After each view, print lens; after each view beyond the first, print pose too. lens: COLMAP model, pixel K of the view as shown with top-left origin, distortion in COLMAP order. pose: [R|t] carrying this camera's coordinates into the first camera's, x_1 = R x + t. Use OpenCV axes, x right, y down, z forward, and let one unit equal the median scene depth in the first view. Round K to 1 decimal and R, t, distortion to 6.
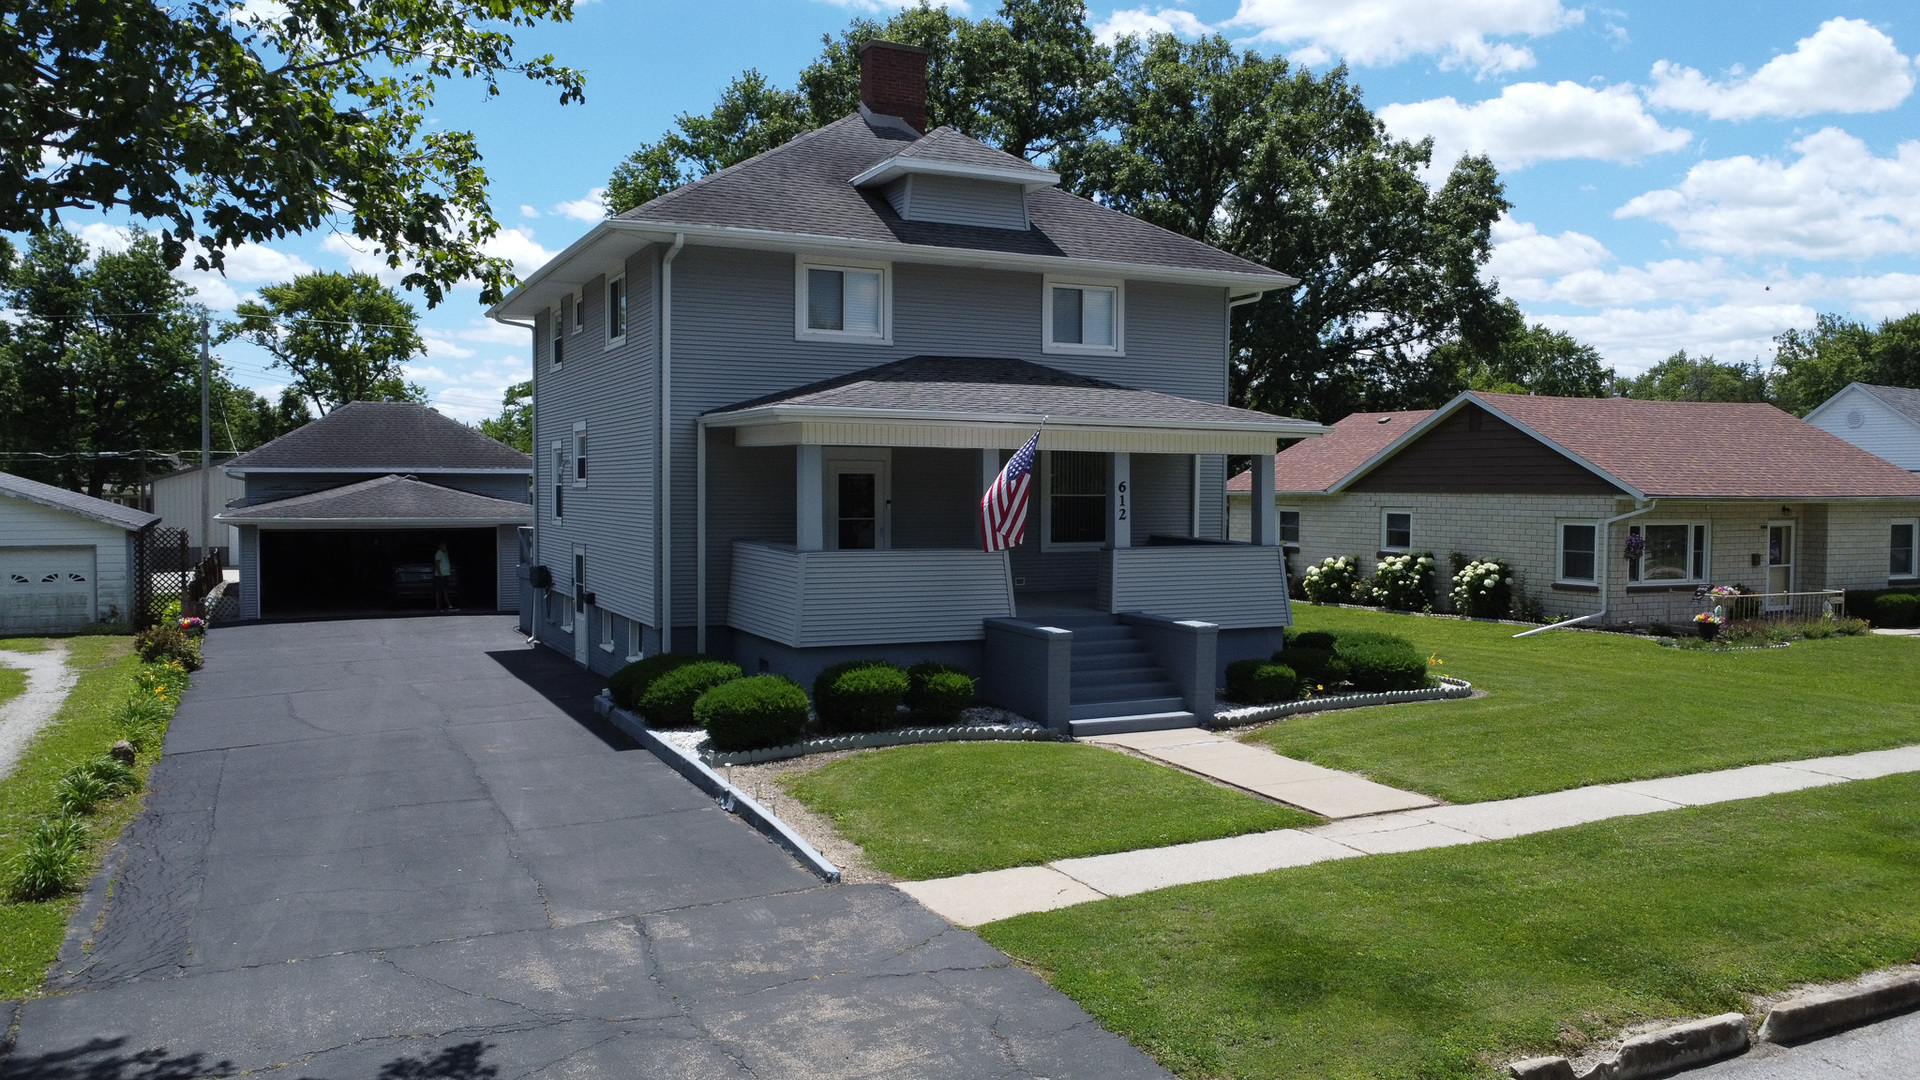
lens RADIAL K [[1424.8, 0, 962.5], [0, 1424.8, 546.3], [0, 0, 1]] dist [0.004393, 0.002396]
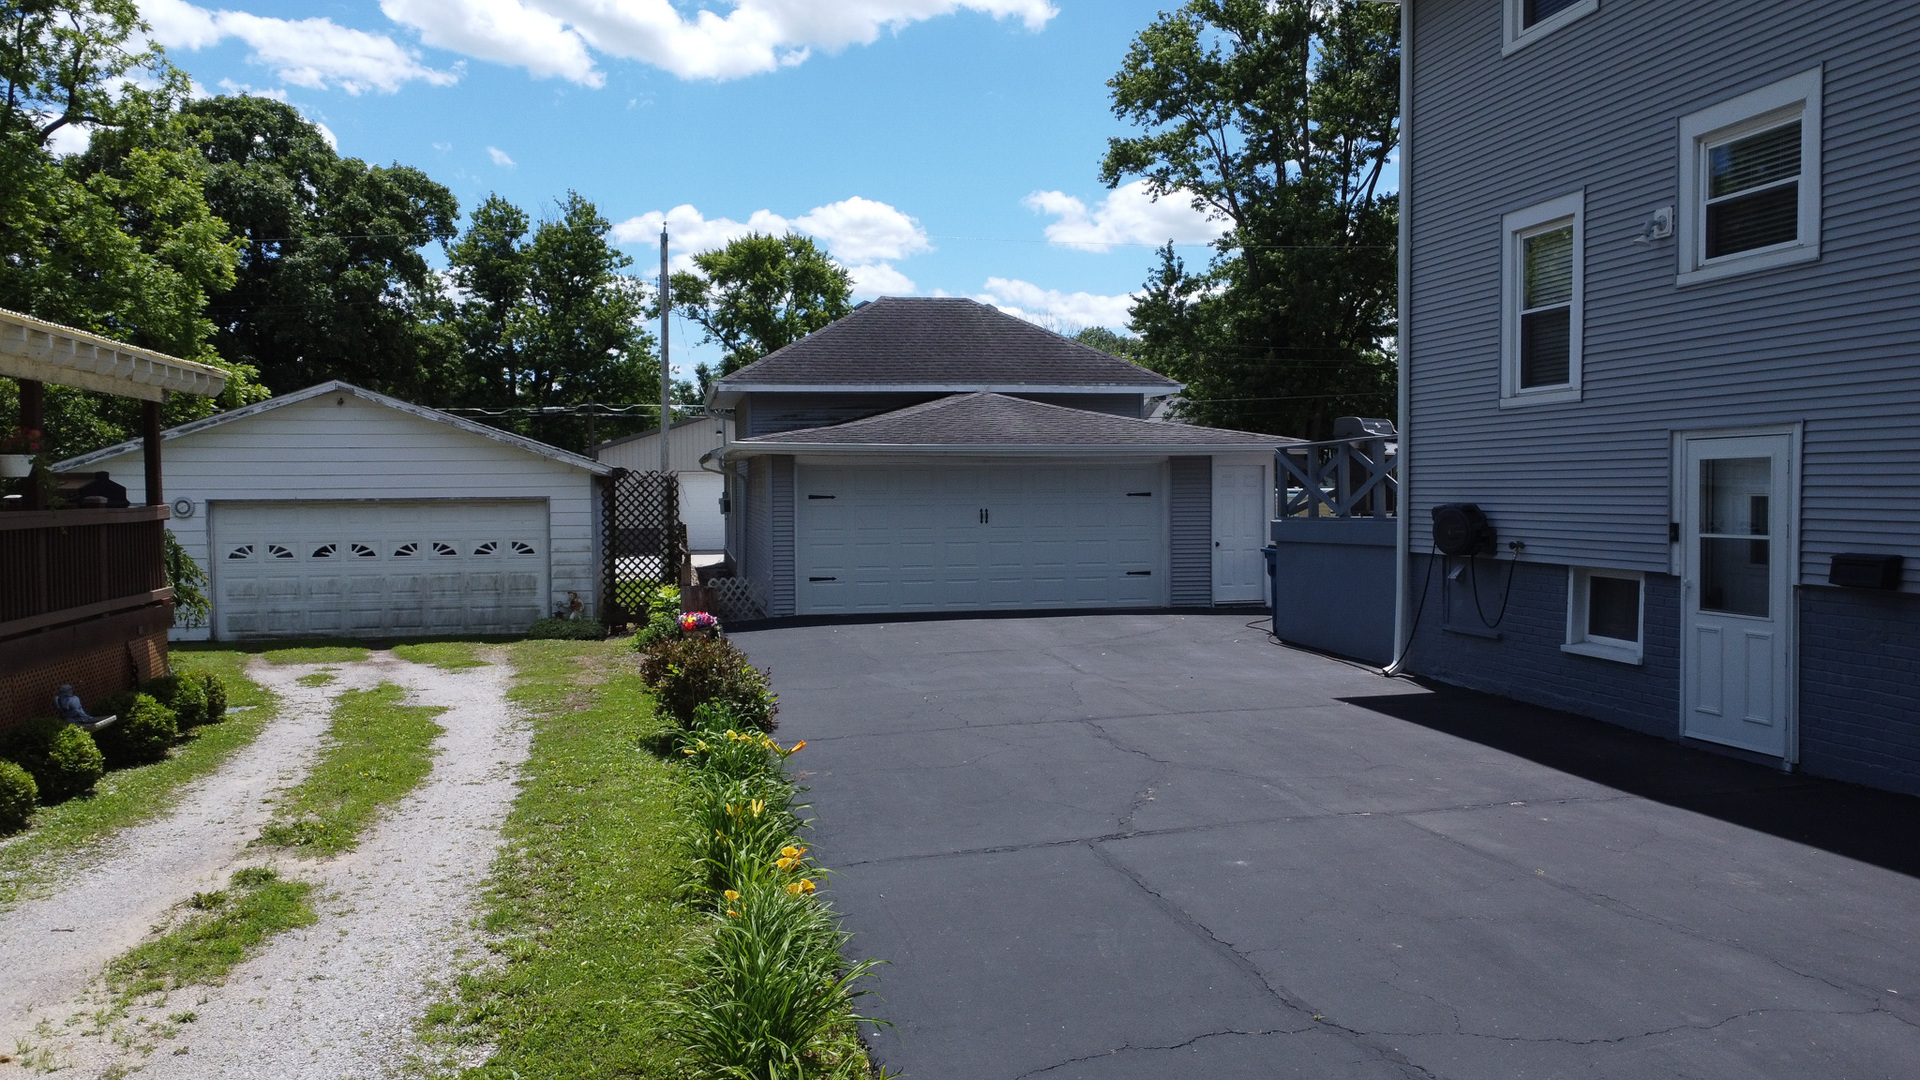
lens RADIAL K [[1424.8, 0, 969.6], [0, 1424.8, 543.2], [0, 0, 1]] dist [0.004393, 0.002396]
pose [[0.969823, -0.000780, -0.243809, -0.304909], [0.000185, 0.999997, -0.002465, 0.024190], [0.243810, 0.002345, 0.969820, 0.483933]]
